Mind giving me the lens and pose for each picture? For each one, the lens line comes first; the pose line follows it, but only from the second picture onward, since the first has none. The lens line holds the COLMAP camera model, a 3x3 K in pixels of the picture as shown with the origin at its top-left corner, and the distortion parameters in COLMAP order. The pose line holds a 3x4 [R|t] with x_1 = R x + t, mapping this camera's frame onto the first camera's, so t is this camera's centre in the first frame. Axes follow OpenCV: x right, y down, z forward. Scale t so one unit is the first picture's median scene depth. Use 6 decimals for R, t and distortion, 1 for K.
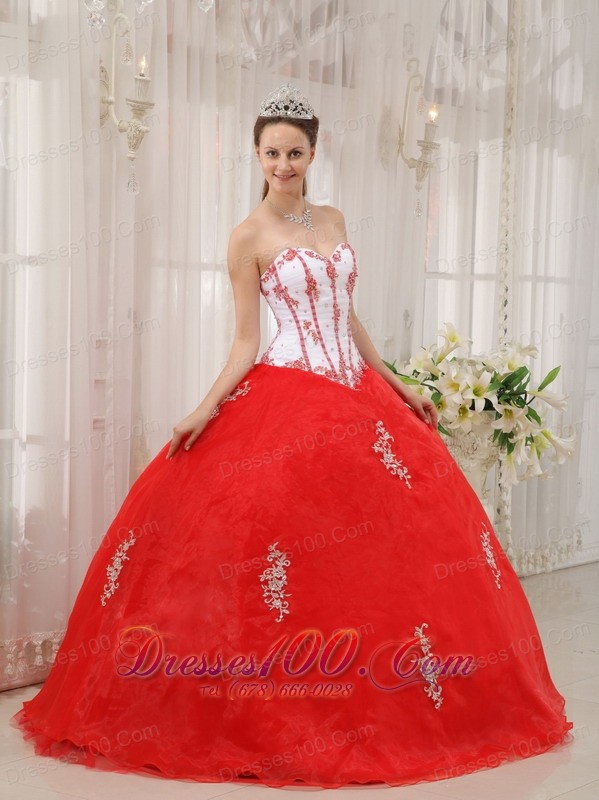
lens RADIAL K [[1790.7, 0, 299.5], [0, 1790.7, 400.0], [0, 0, 1]] dist [0.274944, 0.139419]
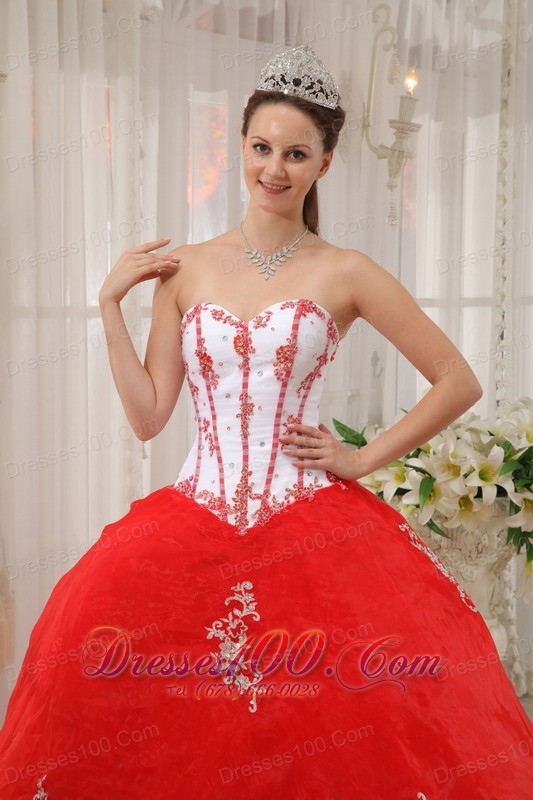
lens RADIAL K [[1970.6, 0, 266.5], [0, 1970.6, 400.0], [0, 0, 1]] dist [0.502217, -0.123907]
pose [[0.999515, -0.018844, 0.024792, -0.005528], [0.018799, 0.999821, 0.002076, -0.036129], [-0.024827, -0.001609, 0.999690, 0.213204]]
